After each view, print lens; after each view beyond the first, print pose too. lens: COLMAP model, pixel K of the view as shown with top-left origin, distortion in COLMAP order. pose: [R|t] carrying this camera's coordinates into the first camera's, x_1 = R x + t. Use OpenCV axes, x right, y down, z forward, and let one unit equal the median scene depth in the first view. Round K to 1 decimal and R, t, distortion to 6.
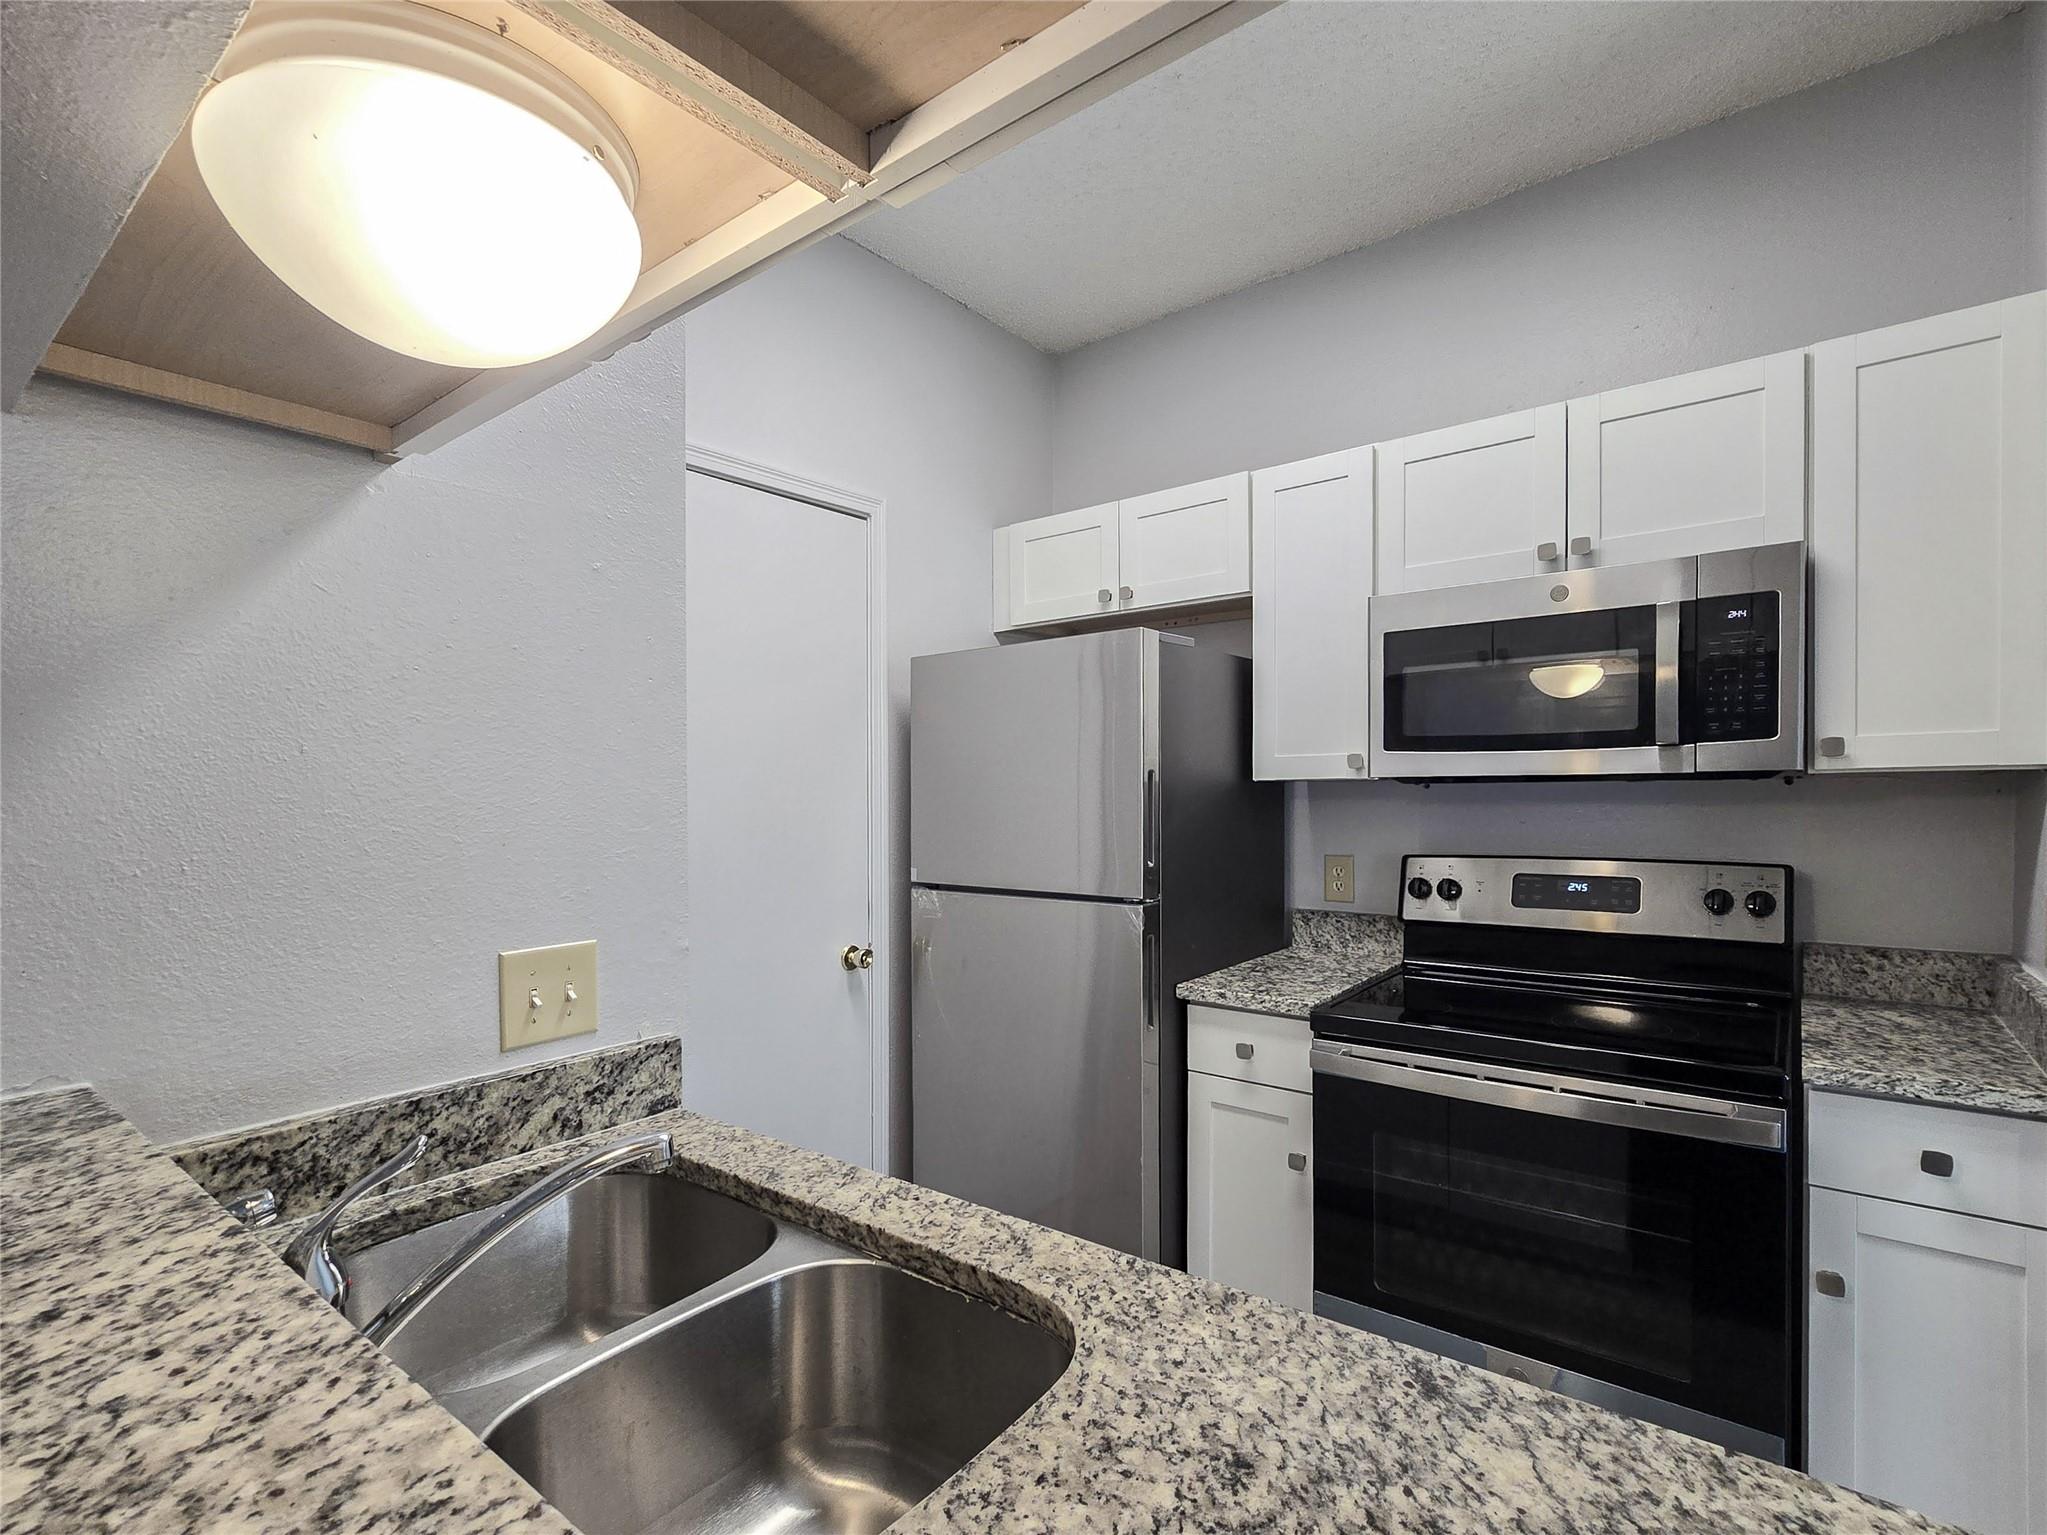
lens RADIAL K [[971.1, 0, 1019.1], [0, 971.1, 794.6], [0, 0, 1]] dist [-0.003762, -0.001069]
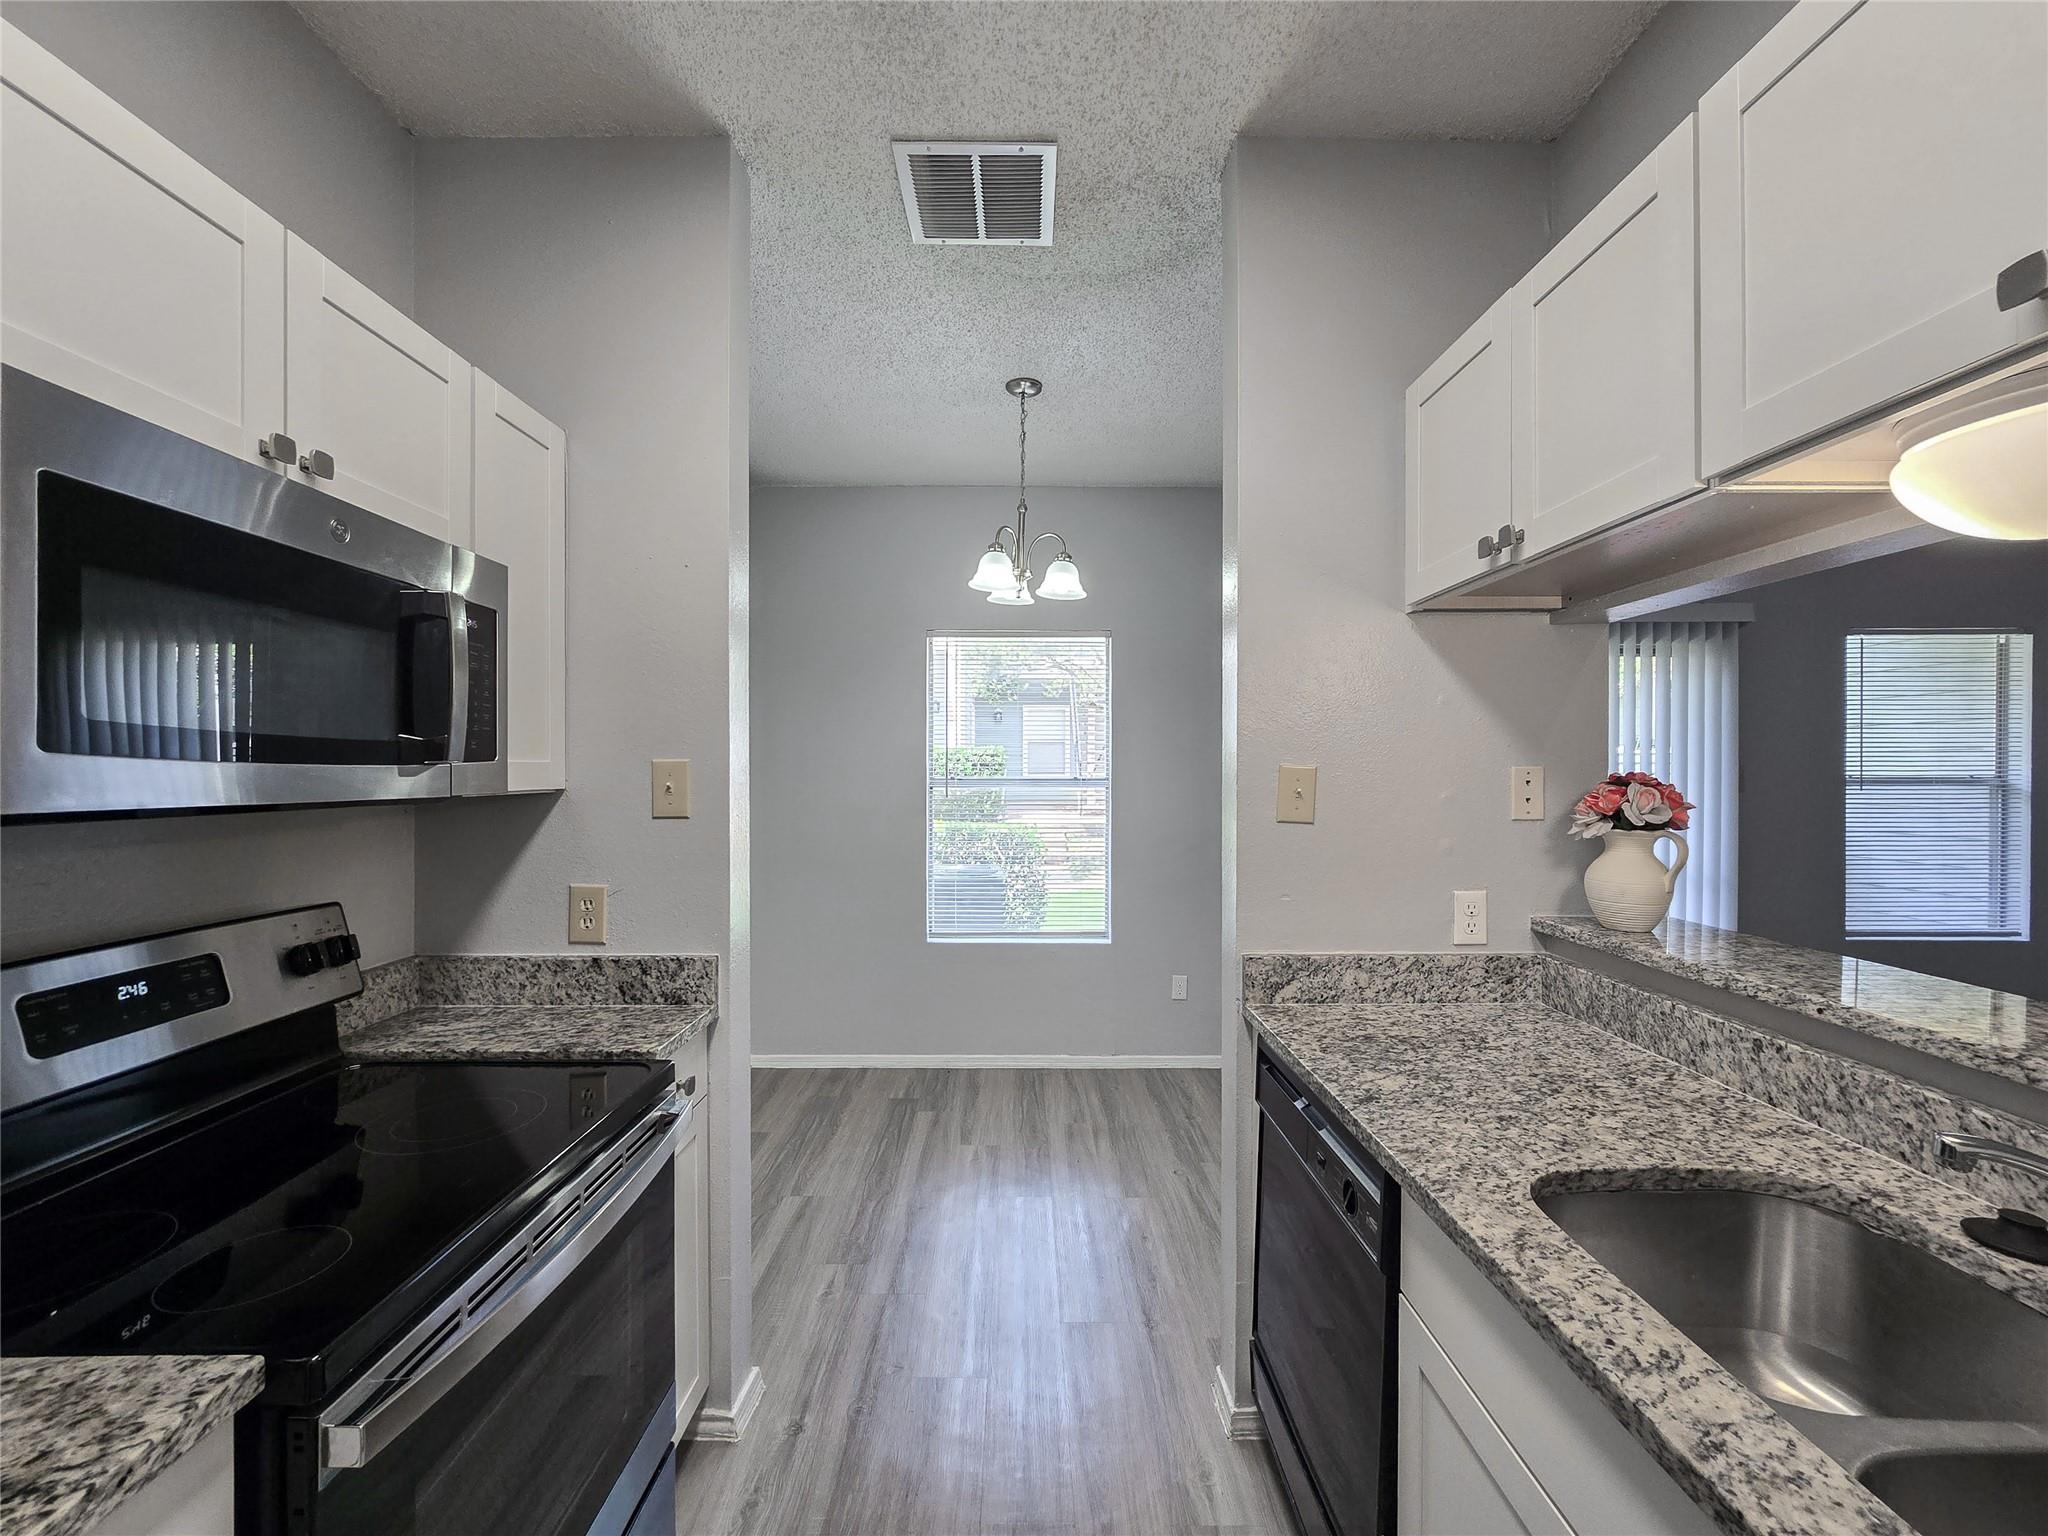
lens RADIAL K [[828.1, 0, 1041.5], [0, 828.1, 774.0], [0, 0, 1]] dist [0.000133, -0.000004]
pose [[-0.626672, 0.012814, 0.779178, -0.266609], [0.016134, 0.999864, -0.003467, -0.041601], [-0.779116, 0.010398, -0.626793, 1.363513]]
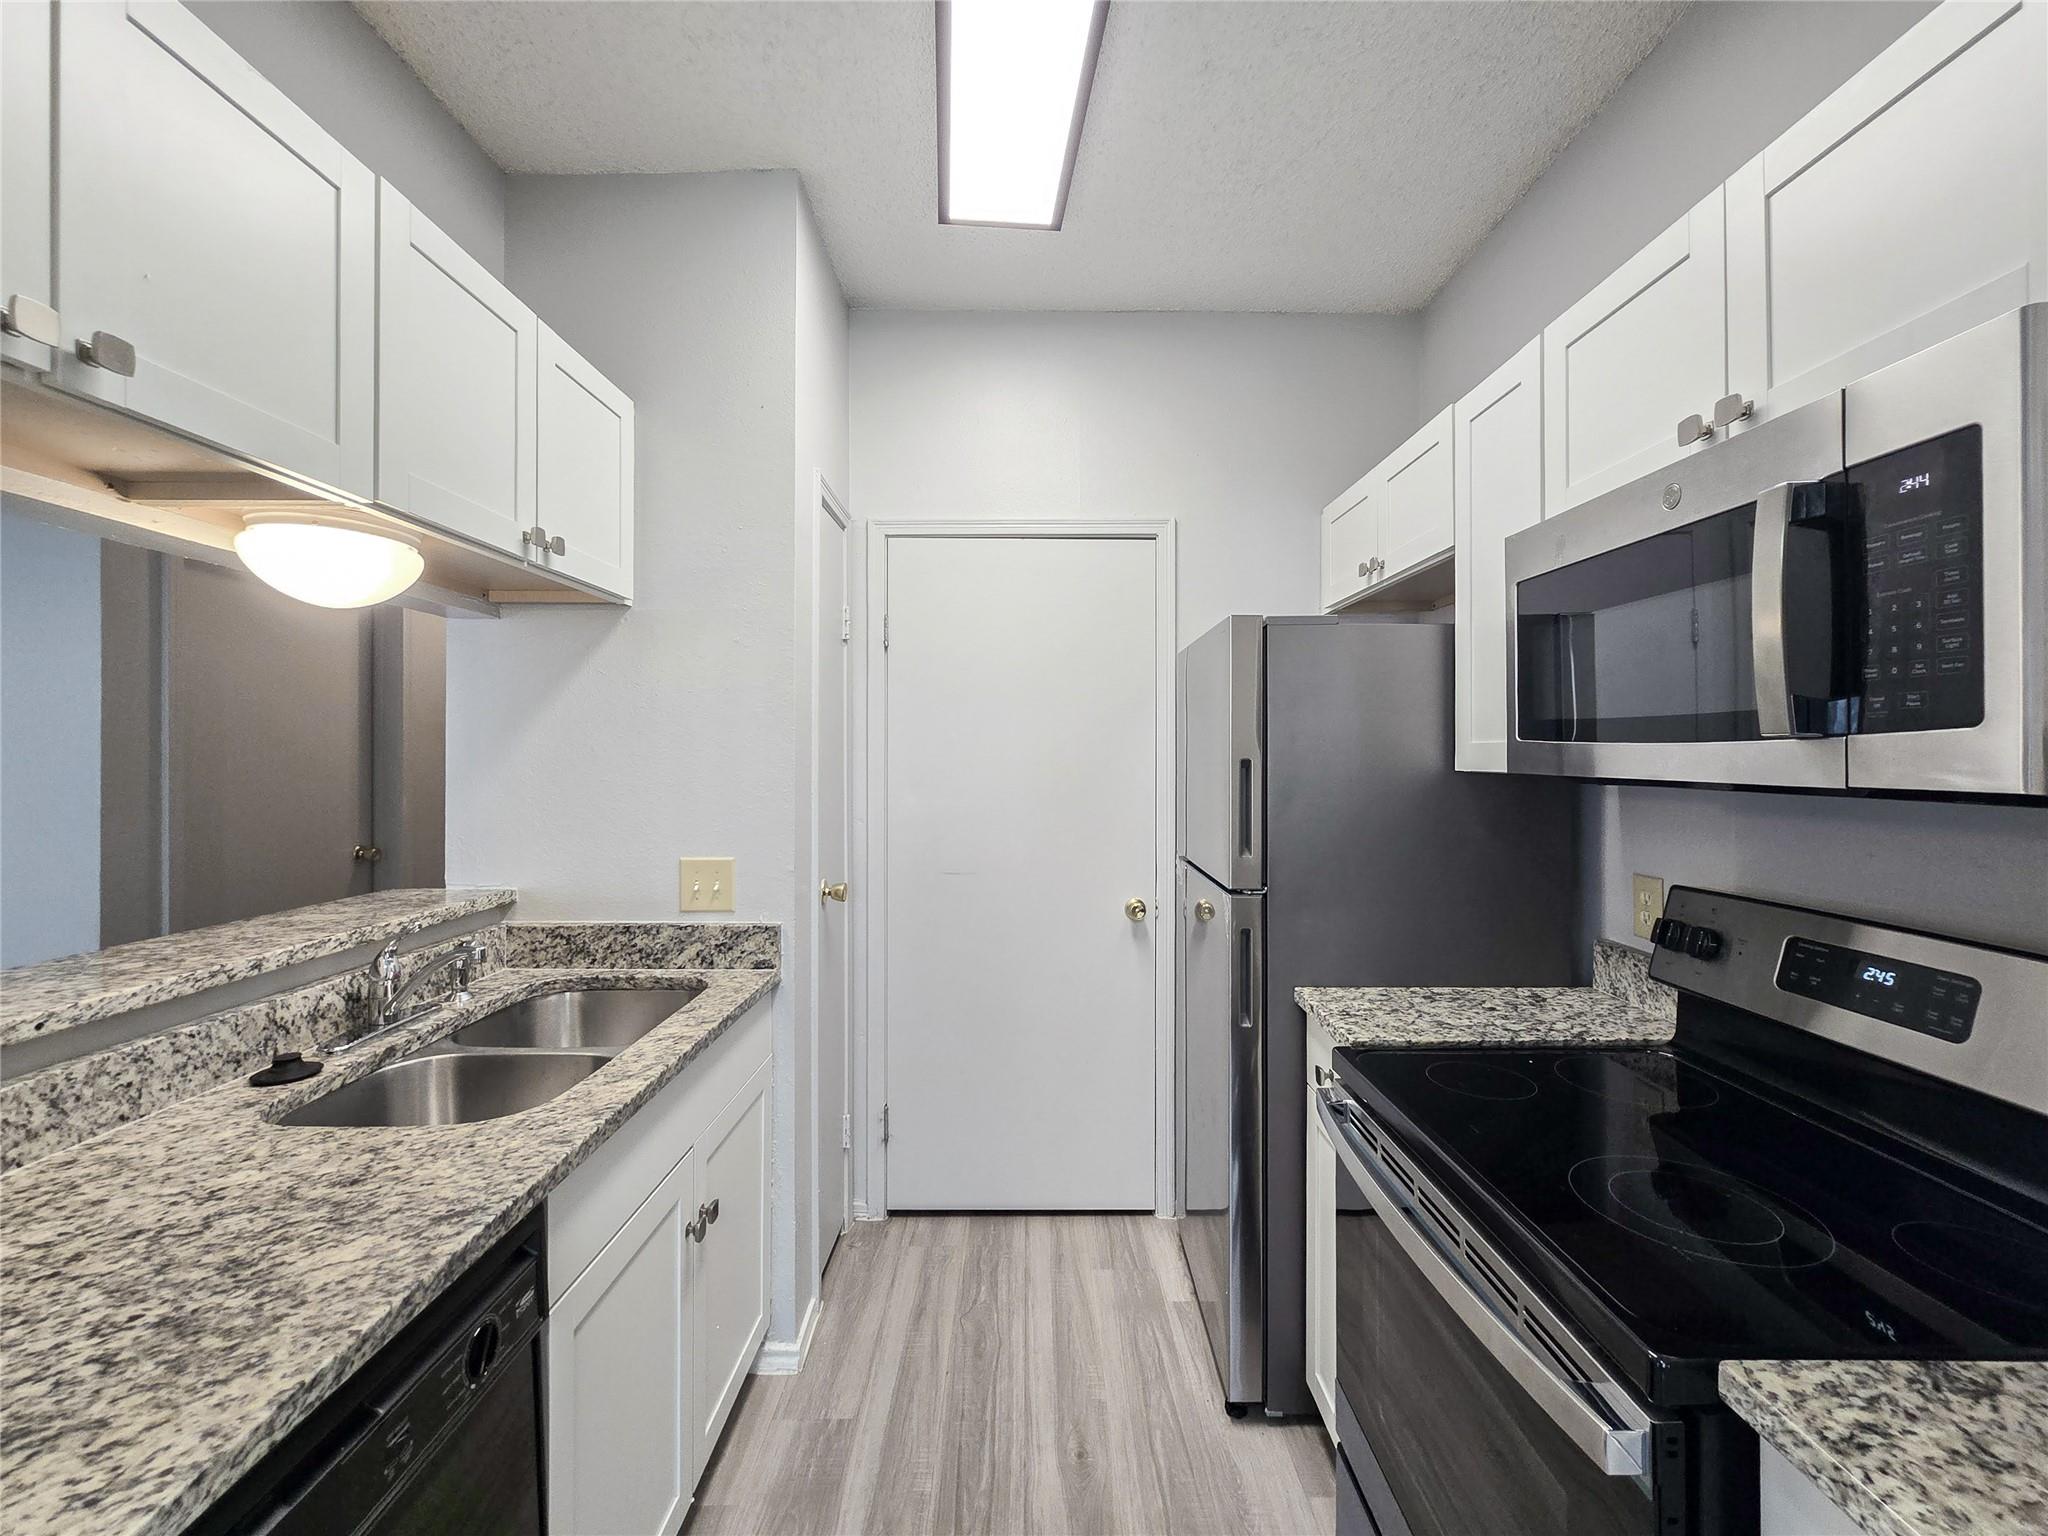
lens RADIAL K [[845.8, 0, 1054.5], [0, 845.8, 744.1], [0, 0, 1]] dist [-0.002814, 0.000478]
pose [[0.628692, 0.005987, -0.777632, 1.015059], [-0.014575, 0.999885, -0.004086, -0.051126], [0.777518, 0.013903, 0.628707, 0.467435]]
